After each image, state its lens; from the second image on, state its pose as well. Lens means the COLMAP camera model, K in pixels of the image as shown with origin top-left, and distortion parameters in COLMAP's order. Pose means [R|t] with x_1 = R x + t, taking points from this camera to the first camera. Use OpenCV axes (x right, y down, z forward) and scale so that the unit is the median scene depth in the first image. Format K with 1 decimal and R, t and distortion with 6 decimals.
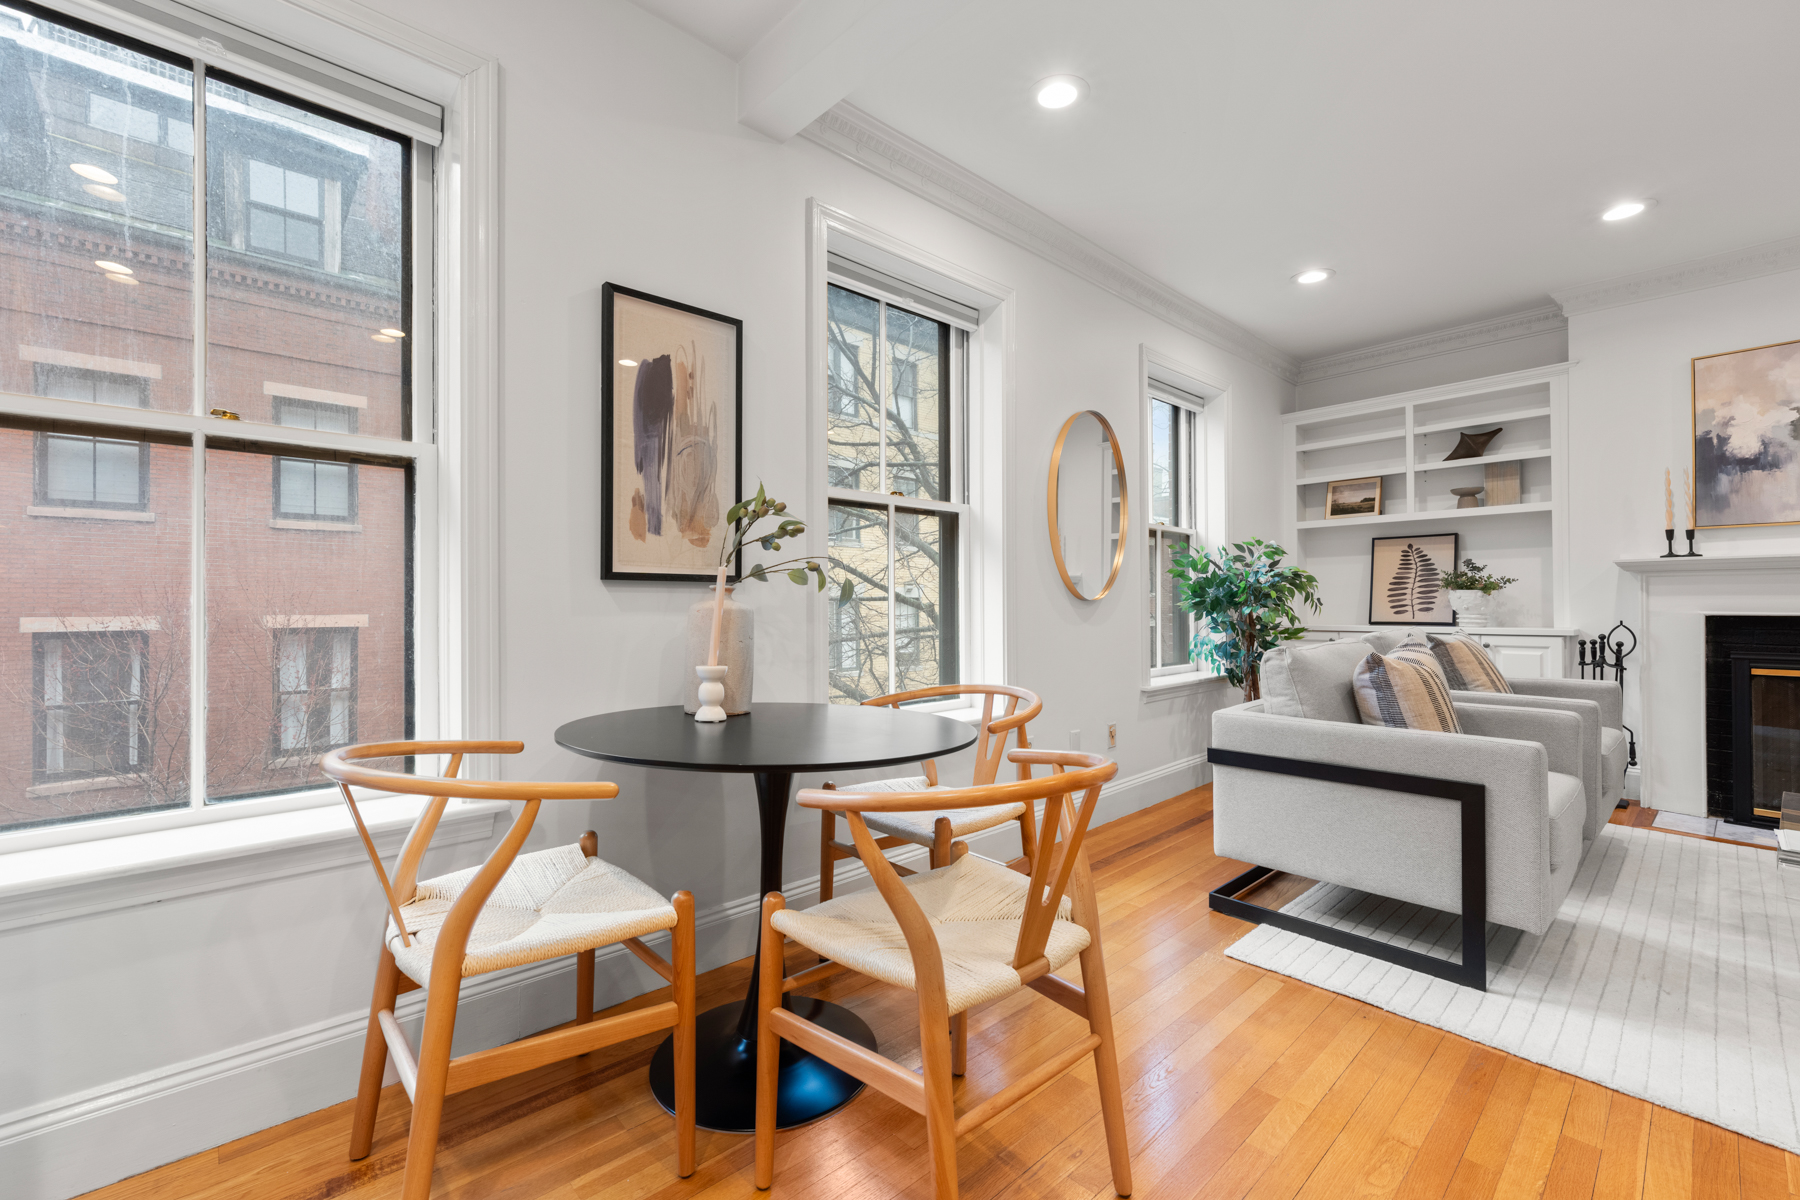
lens RADIAL K [[761.8, 0, 900.8], [0, 761.8, 596.0], [0, 0, 1]] dist [-0.002052, -0.000162]
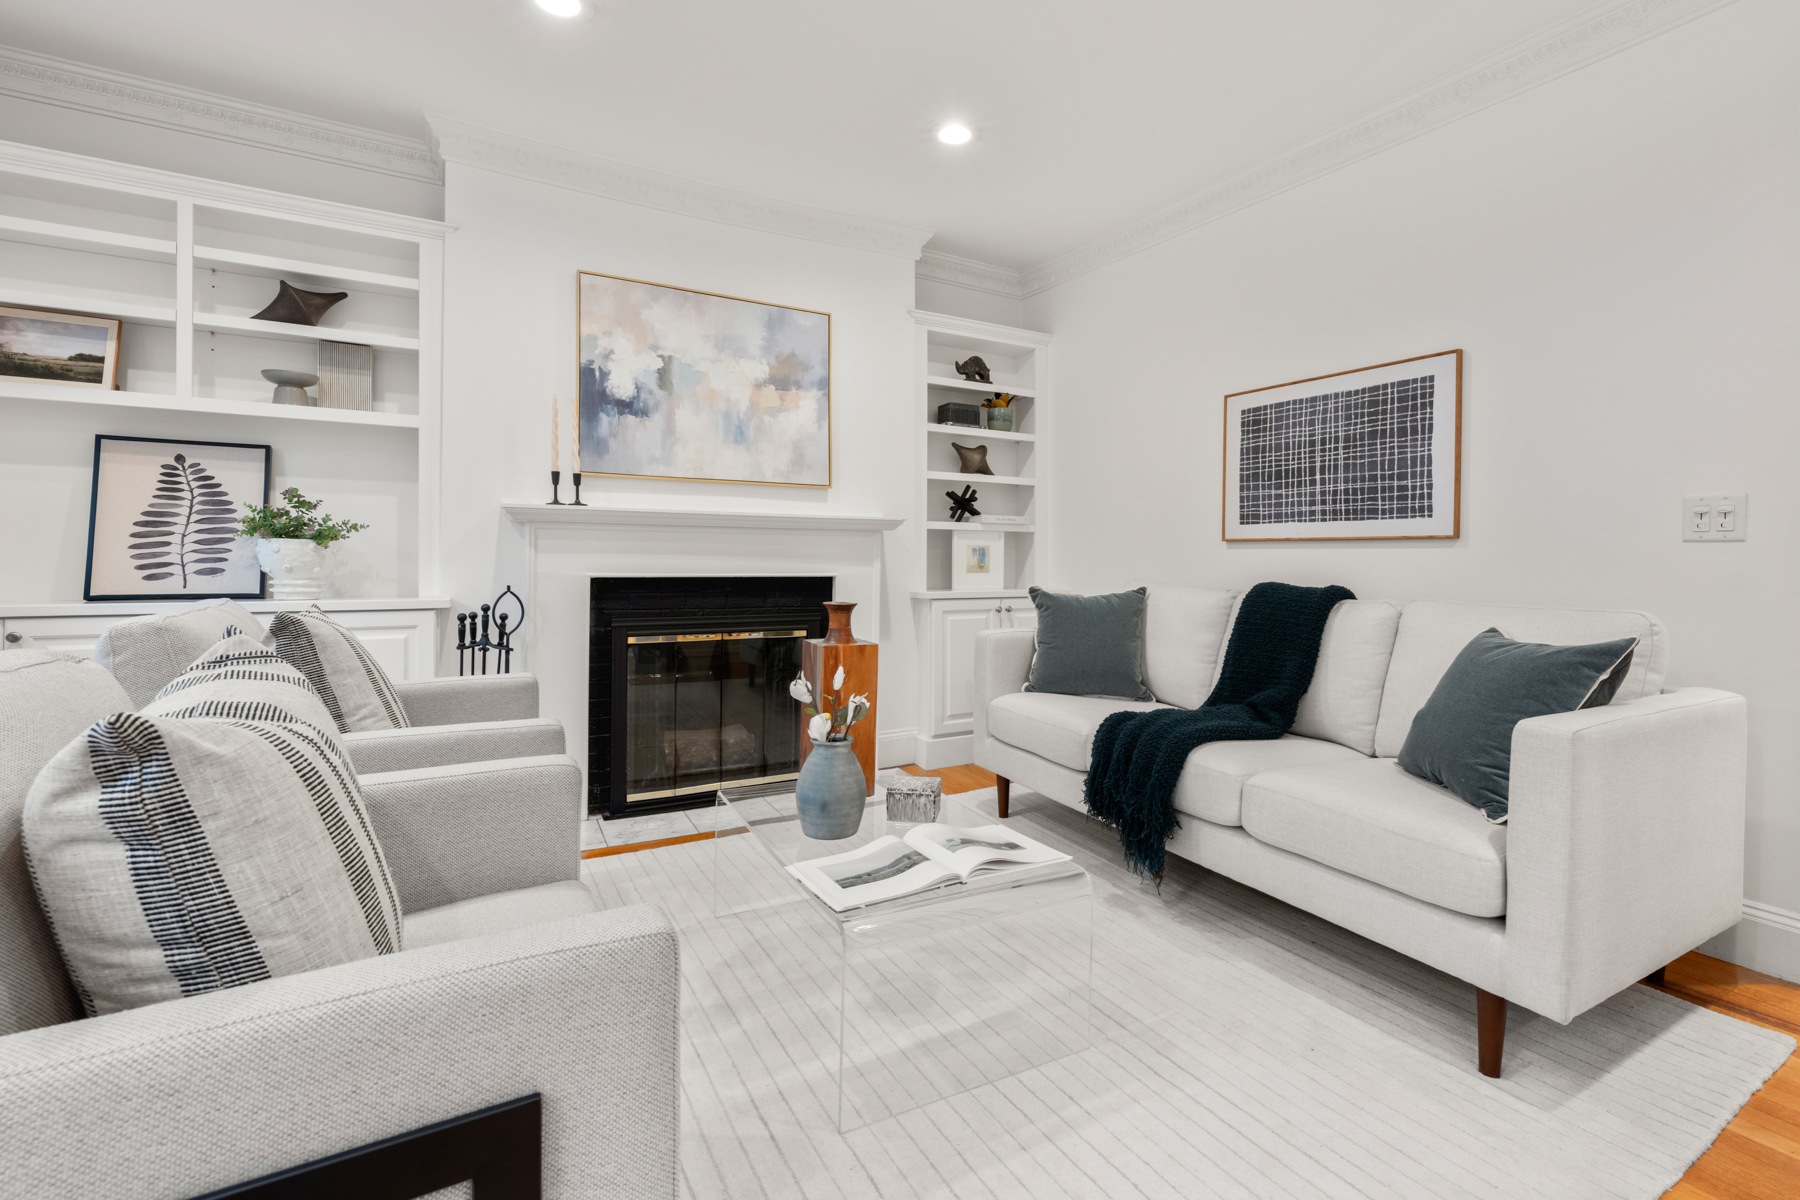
lens RADIAL K [[761.8, 0, 907.6], [0, 761.8, 562.5], [0, 0, 1]] dist [-0.002052, -0.000162]
pose [[0.188084, 0.013823, 0.982056, 0.277420], [-0.012219, 0.999857, -0.011733, 0.013769], [-0.982077, -0.009793, 0.188226, 0.459706]]
